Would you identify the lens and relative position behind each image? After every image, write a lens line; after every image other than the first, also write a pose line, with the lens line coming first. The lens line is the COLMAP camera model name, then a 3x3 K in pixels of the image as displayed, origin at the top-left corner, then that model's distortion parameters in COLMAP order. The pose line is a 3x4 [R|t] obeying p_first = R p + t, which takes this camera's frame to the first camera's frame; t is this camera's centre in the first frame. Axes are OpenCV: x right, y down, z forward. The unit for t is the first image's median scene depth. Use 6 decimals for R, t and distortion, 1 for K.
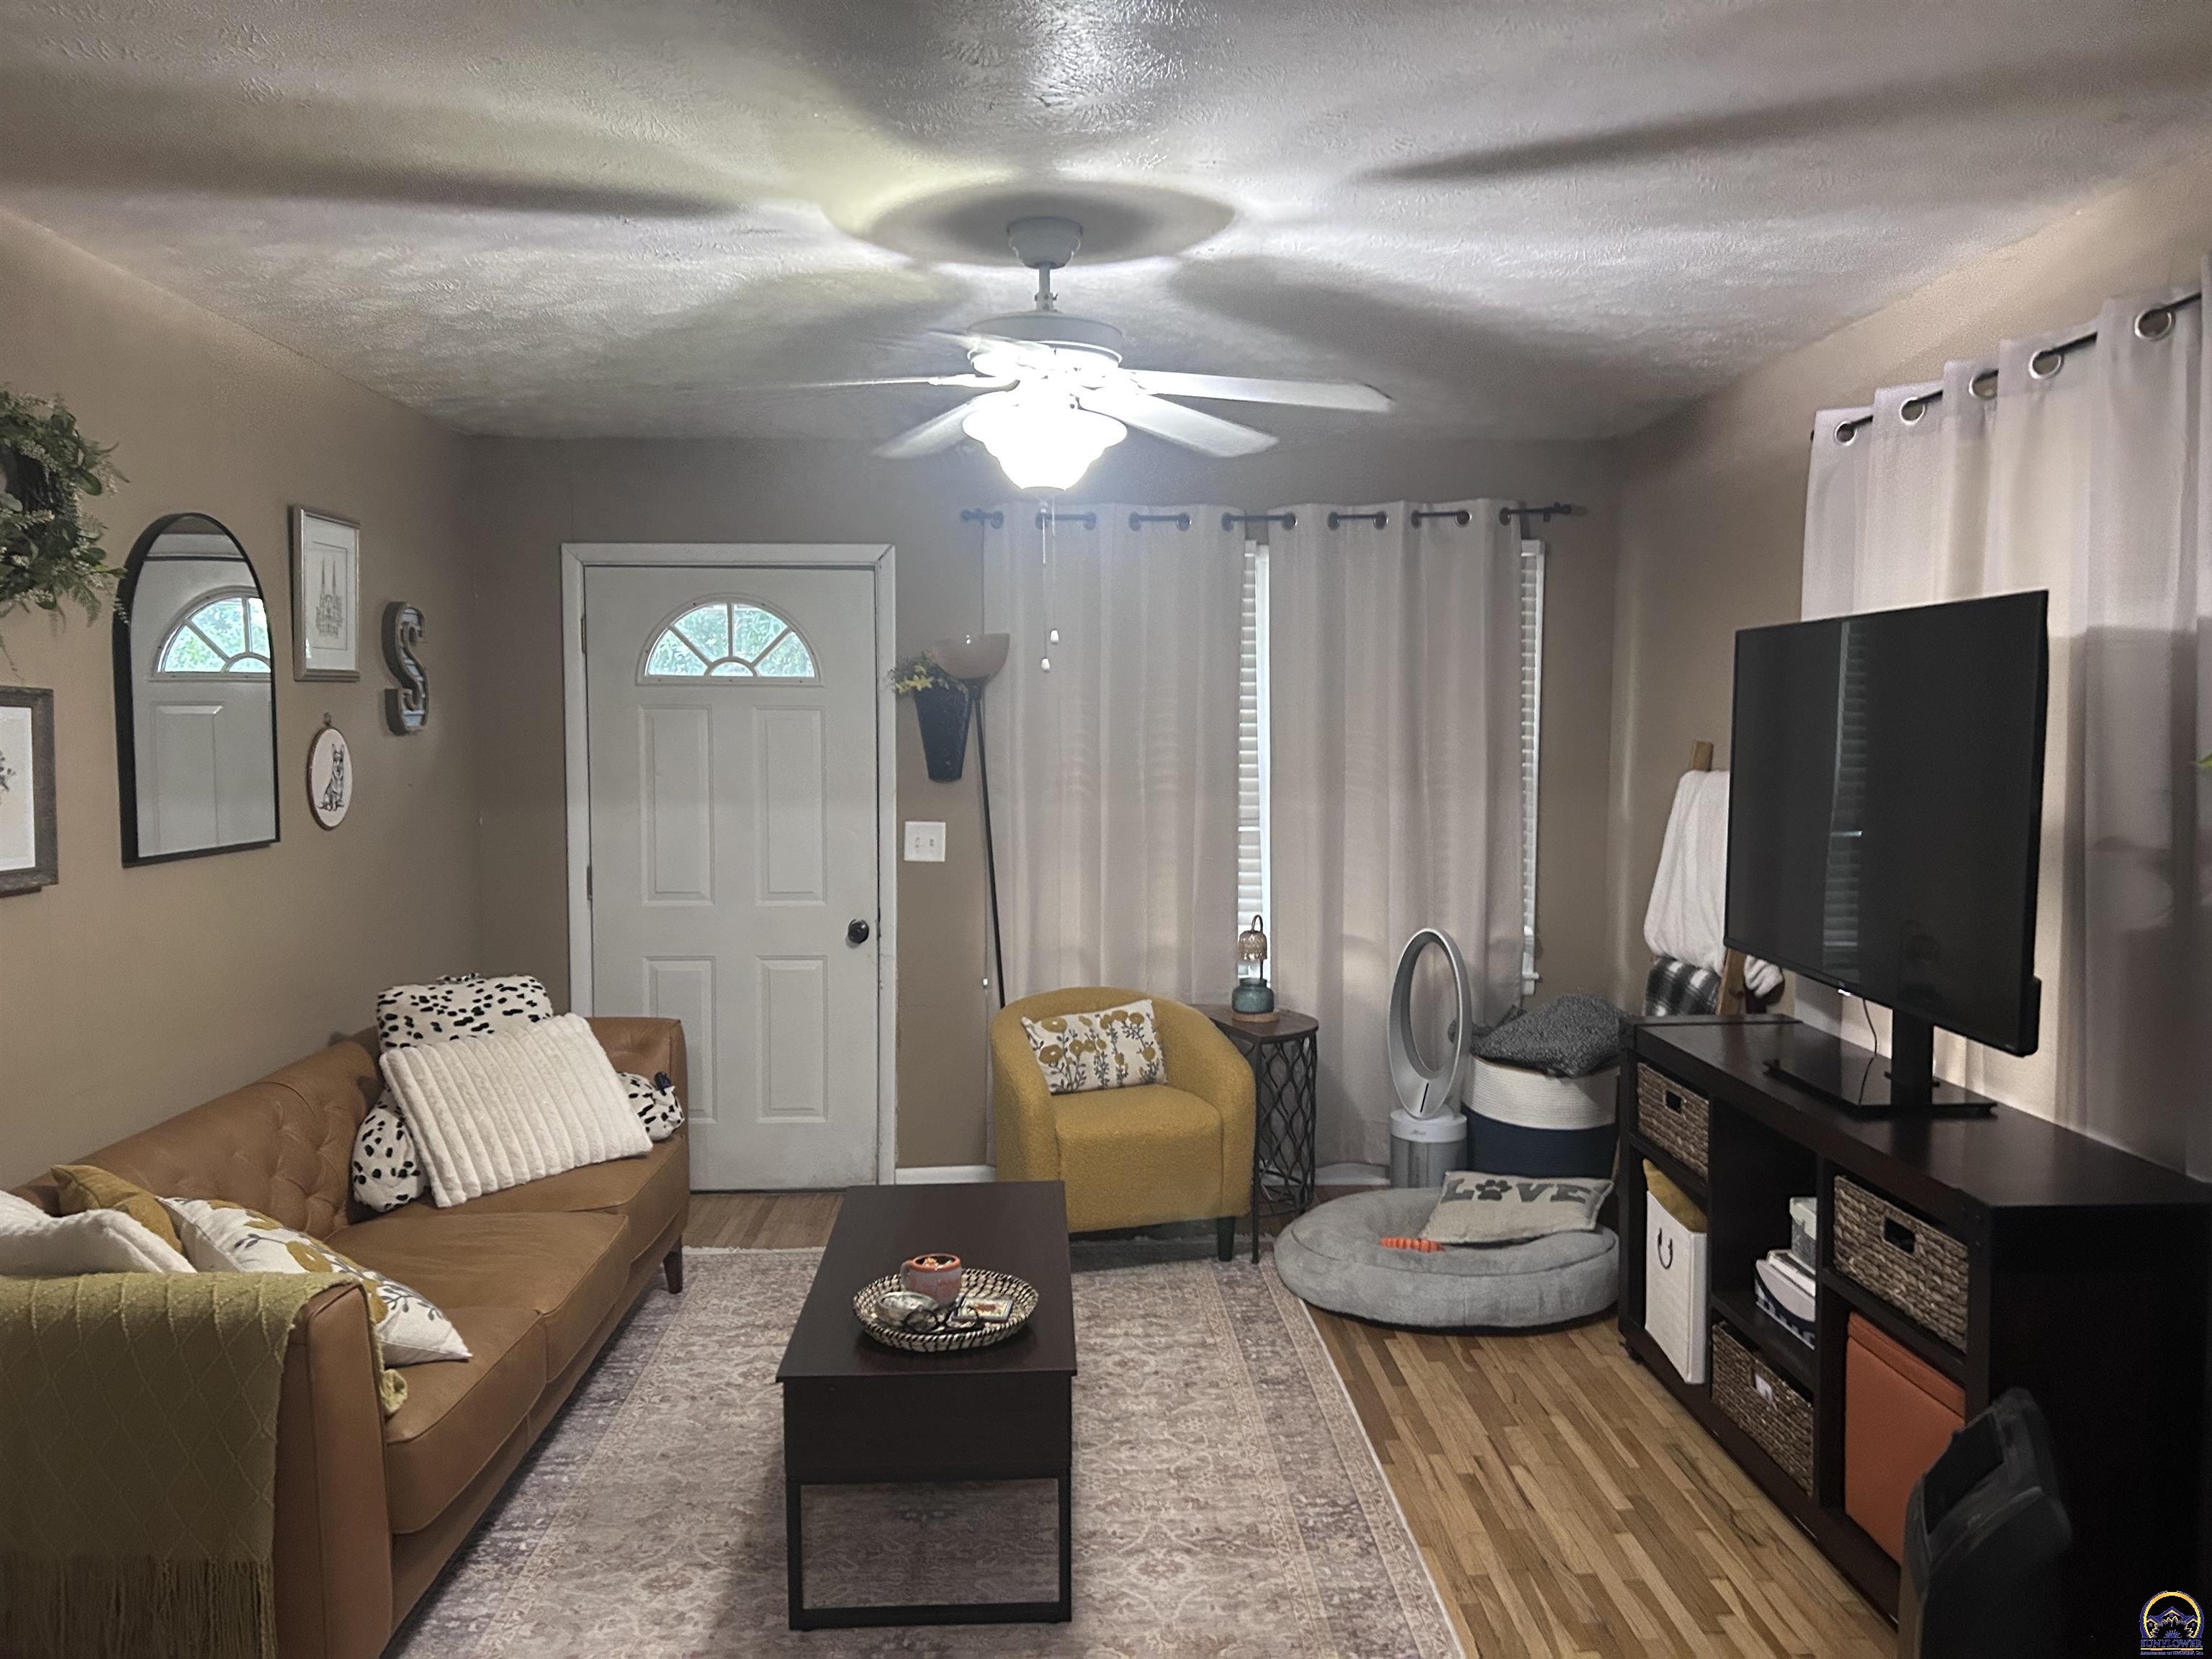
lens RADIAL K [[1679.8, 0, 1113.1], [0, 1679.8, 833.9], [0, 0, 1]] dist [0.066027, -0.000392]
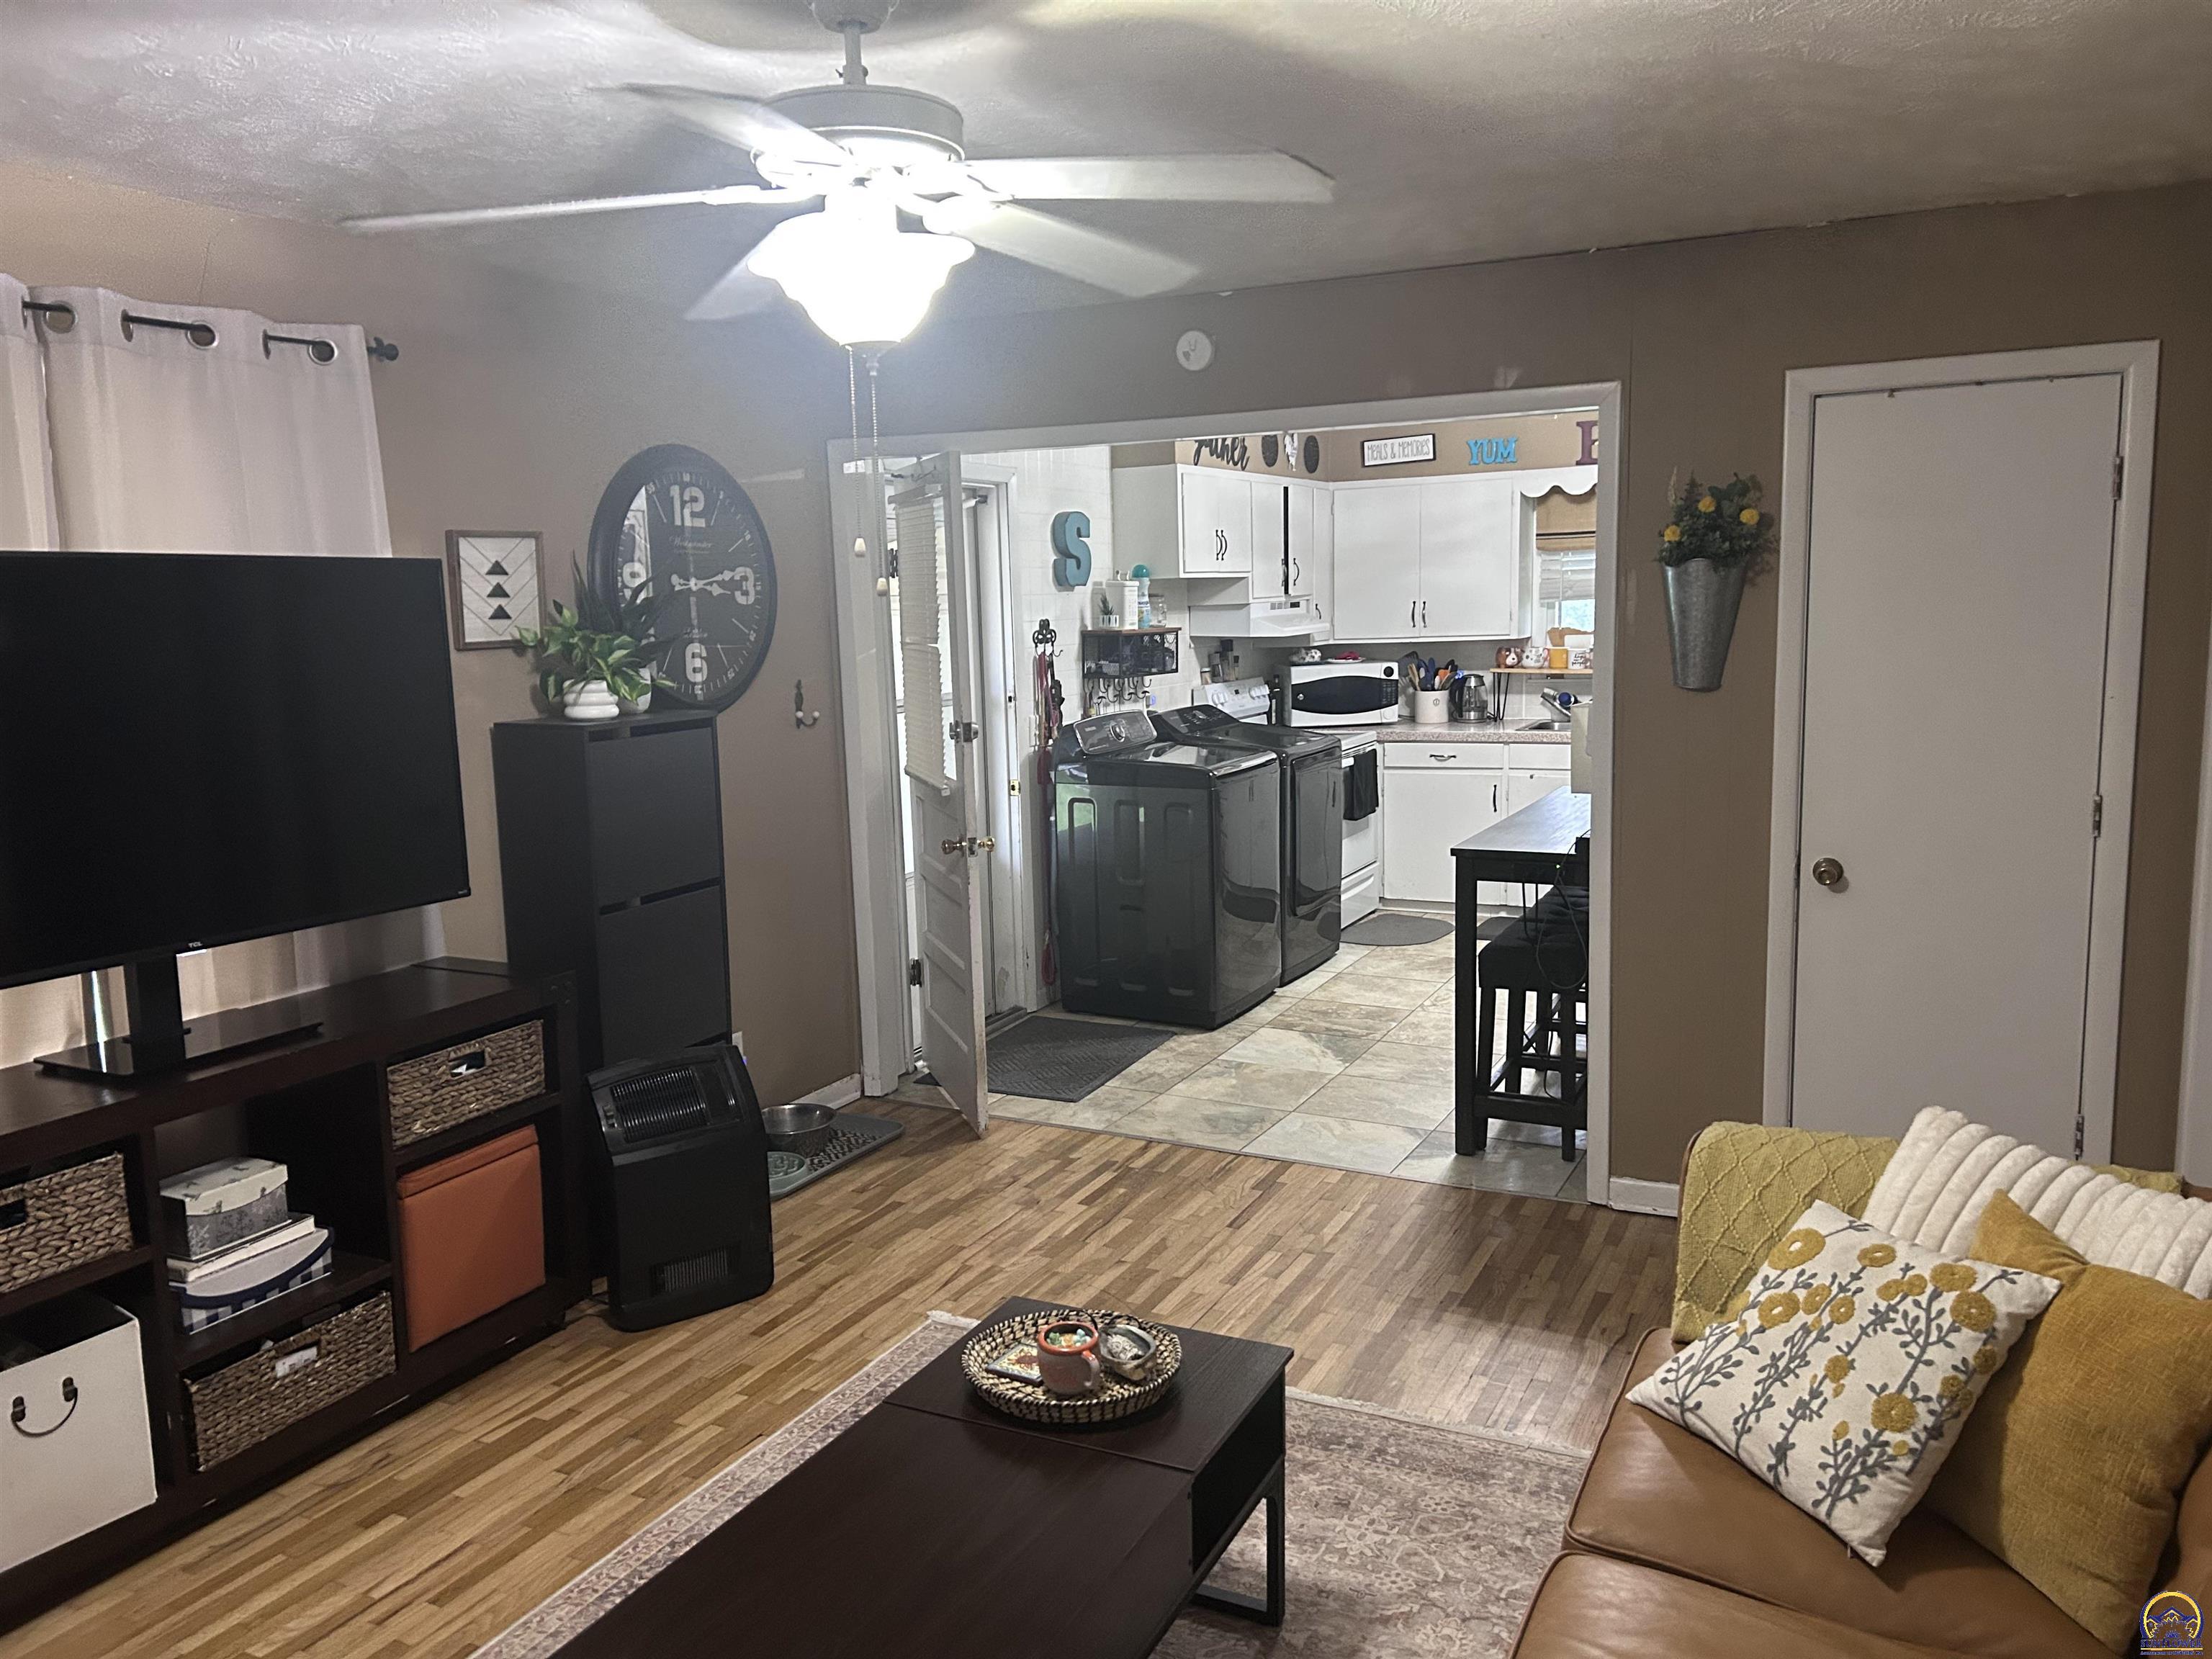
lens RADIAL K [[1679.8, 0, 1113.1], [0, 1679.8, 833.9], [0, 0, 1]] dist [0.066027, -0.000392]
pose [[-0.877996, -0.041434, 0.476871, -0.495874], [0.059953, 0.978882, 0.195436, -0.133158], [-0.474899, 0.200182, -0.856970, 1.629413]]
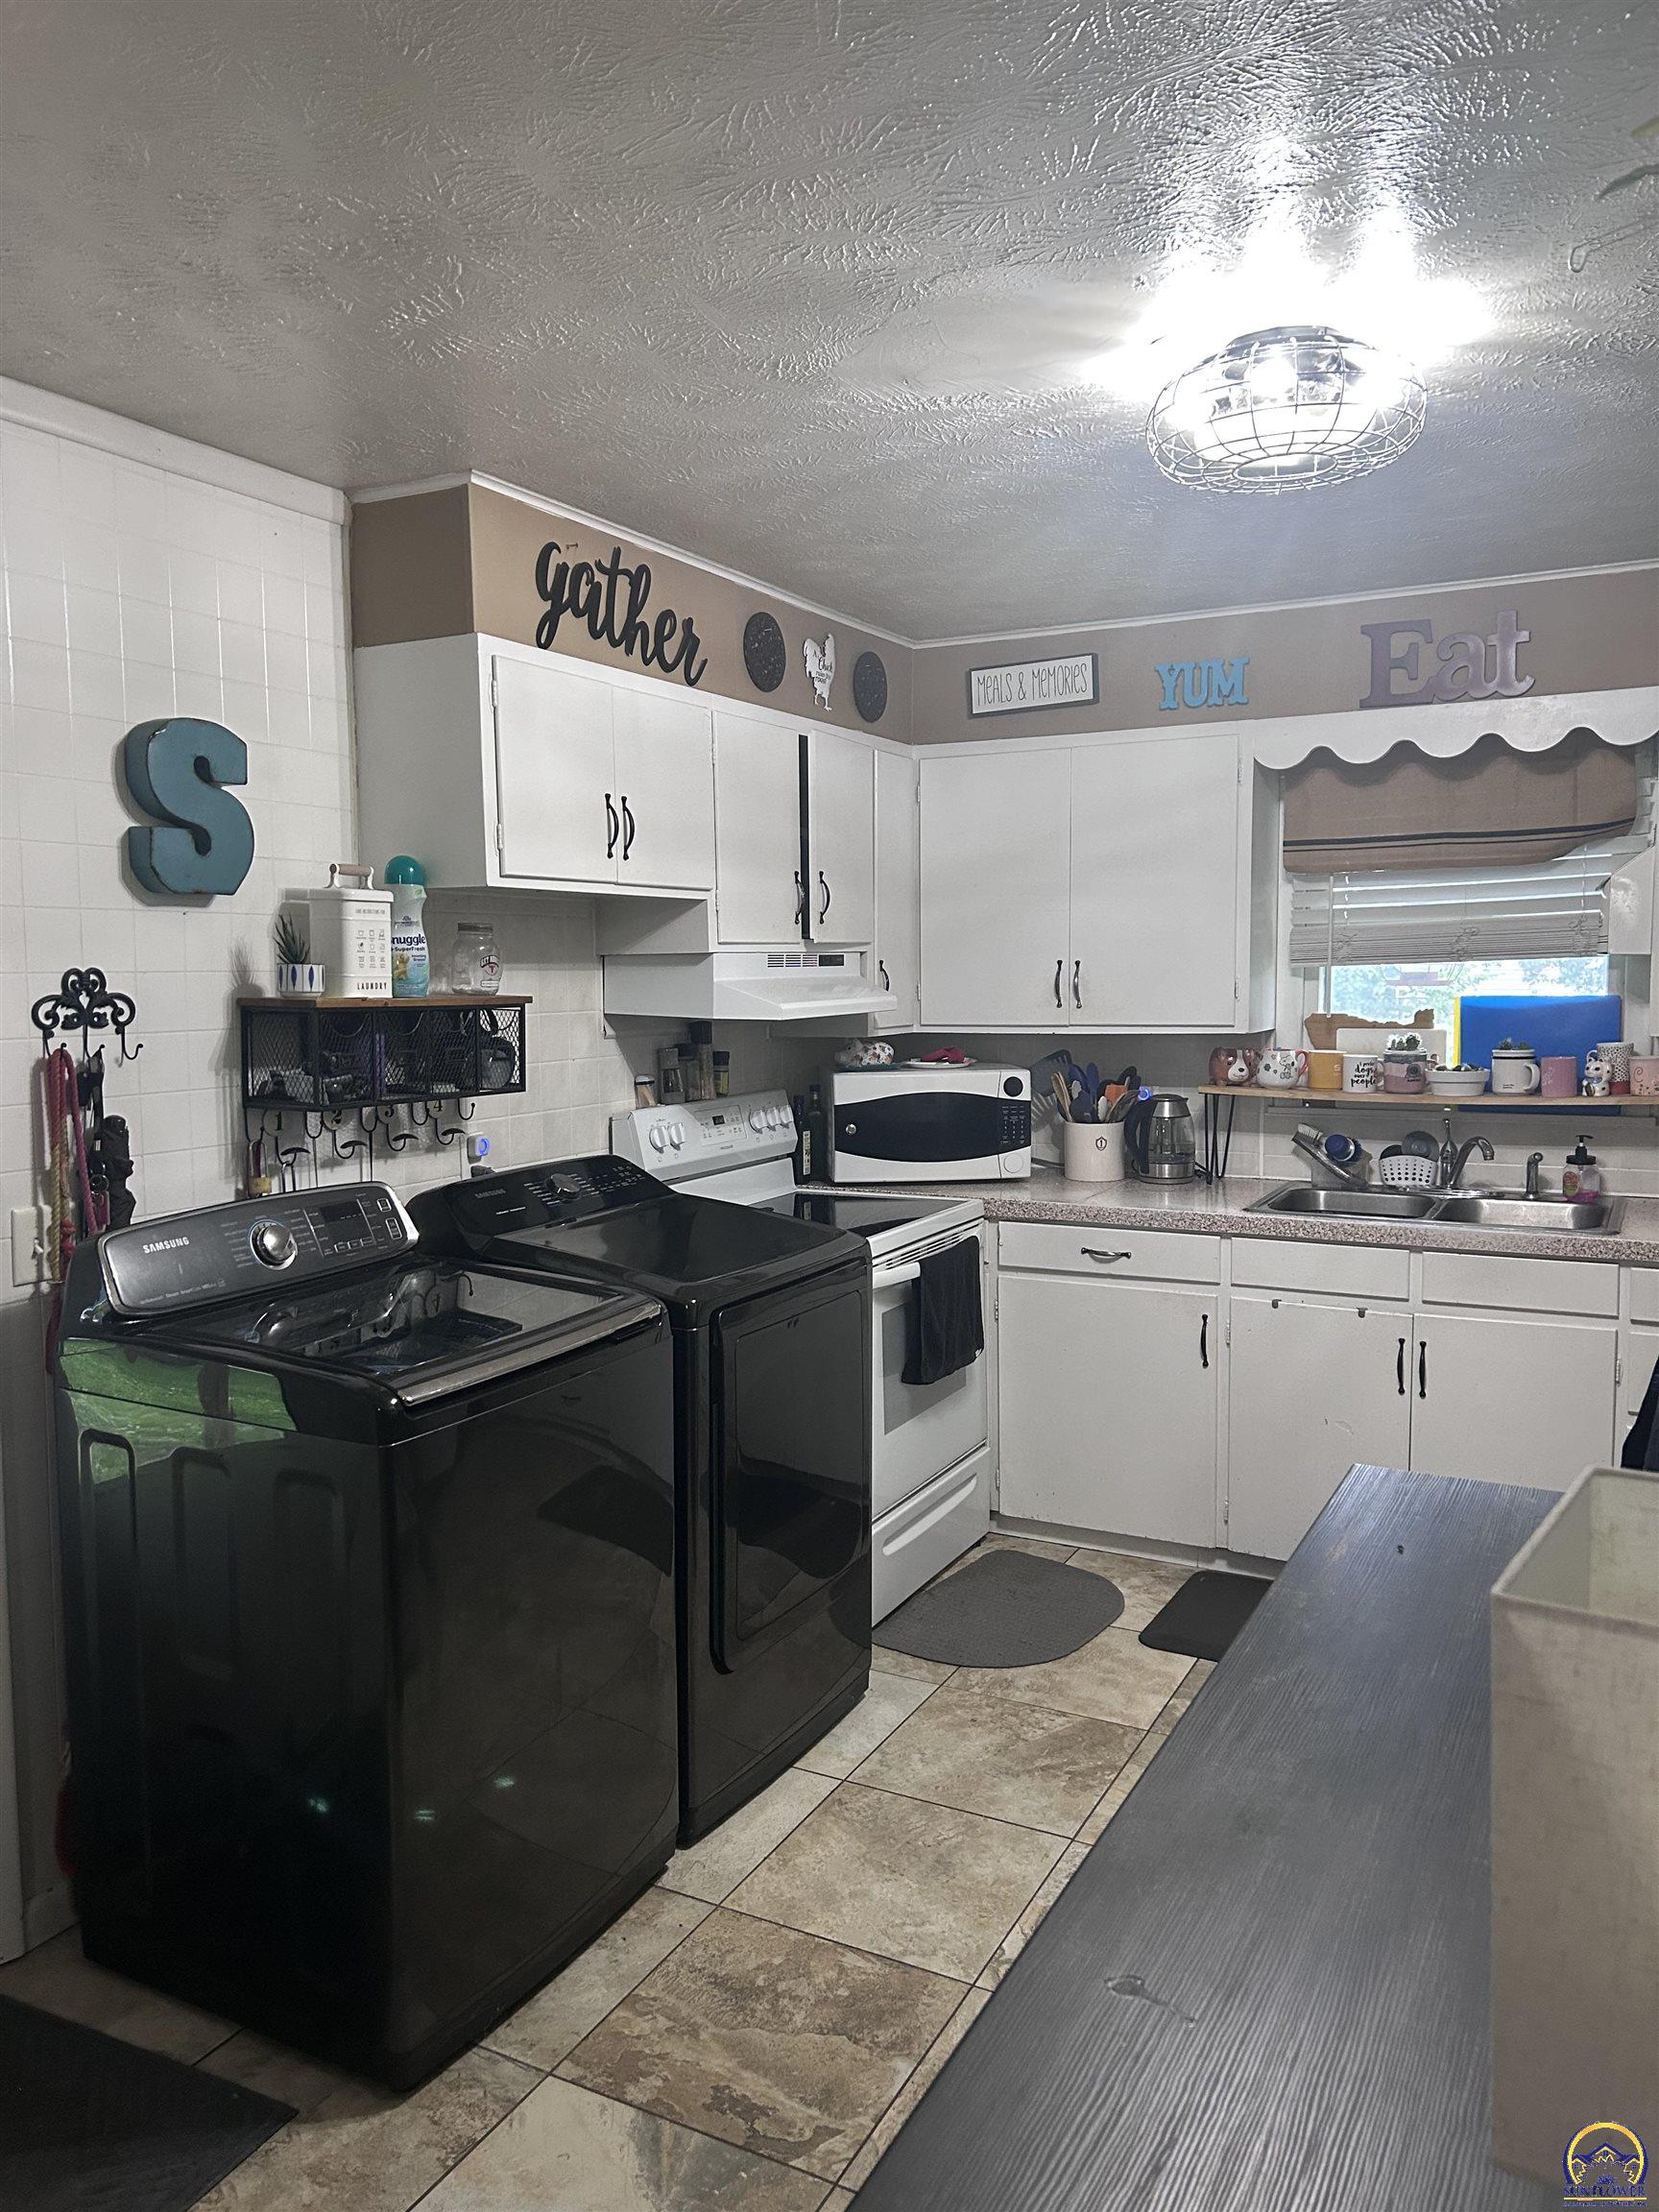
lens RADIAL K [[1627.4, 0, 824.5], [0, 1627.4, 1065.7], [0, 0, 1]] dist [0.004966, -0.001127]
pose [[-0.865976, -0.023254, 0.499545, -0.384258], [0.040217, 0.992444, 0.115916, -0.097325], [-0.498466, 0.120471, -0.858498, 1.213982]]
